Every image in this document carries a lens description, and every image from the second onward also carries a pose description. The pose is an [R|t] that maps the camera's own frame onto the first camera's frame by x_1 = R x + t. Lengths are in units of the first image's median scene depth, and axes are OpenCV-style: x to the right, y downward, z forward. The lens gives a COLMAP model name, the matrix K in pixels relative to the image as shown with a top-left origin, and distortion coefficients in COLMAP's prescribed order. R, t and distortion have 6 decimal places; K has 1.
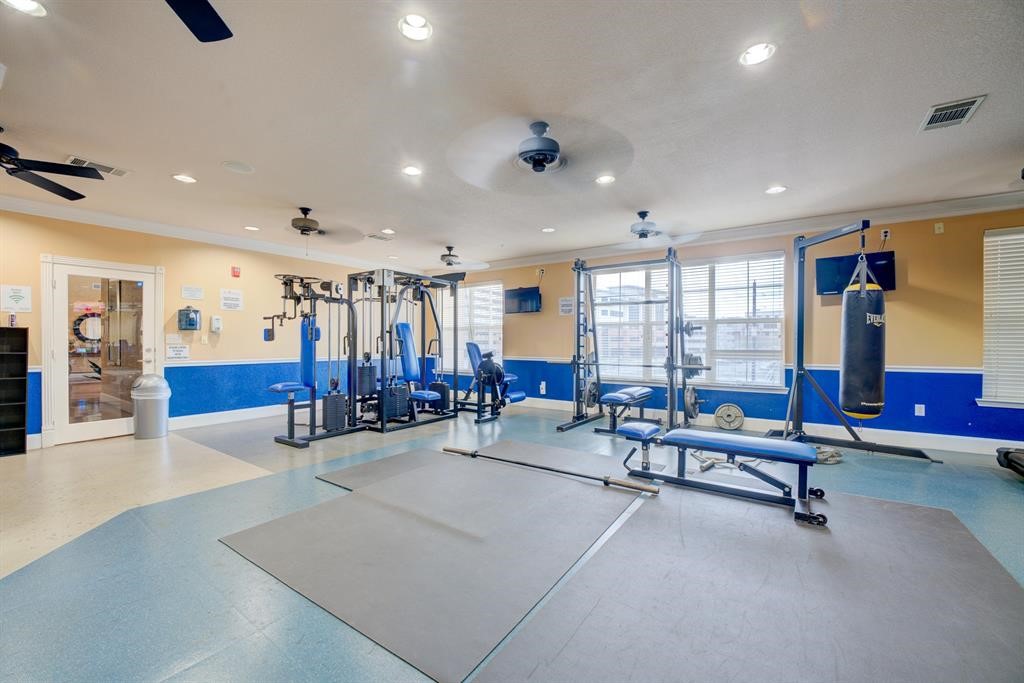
lens RADIAL K [[412.7, 0, 515.3], [0, 412.7, 339.3], [0, 0, 1]] dist [-0.022208, -0.000276]
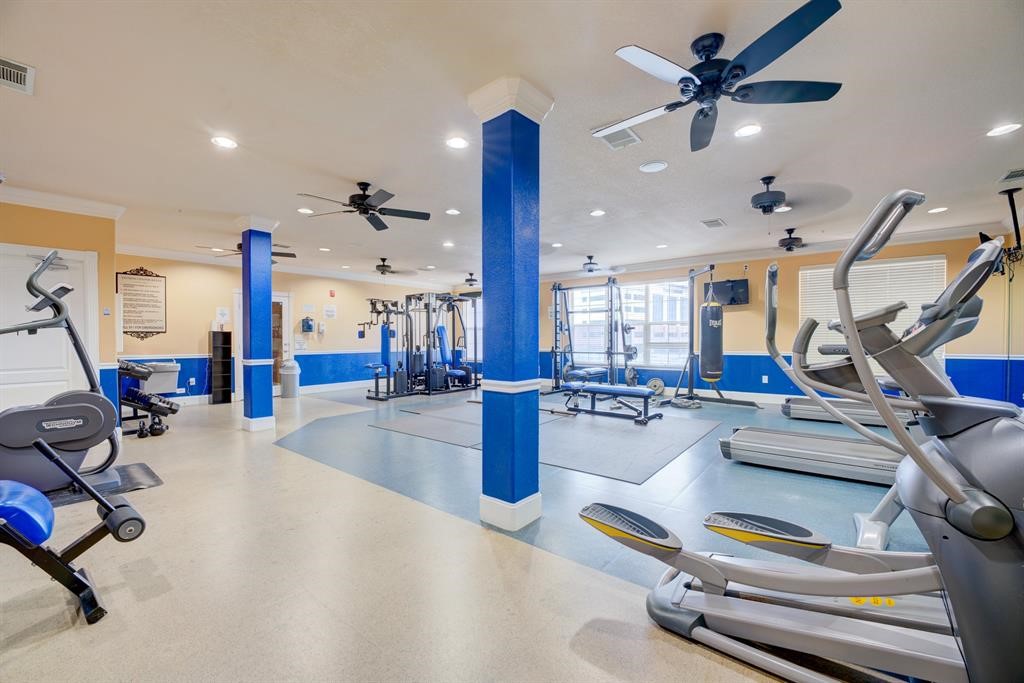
lens RADIAL K [[412.7, 0, 513.0], [0, 412.7, 343.5], [0, 0, 1]] dist [-0.022208, -0.000276]
pose [[0.997652, -0.005371, -0.068274, 0.105422], [0.006606, 0.999818, 0.017870, -0.000755], [0.068166, -0.018279, 0.997507, -0.544527]]
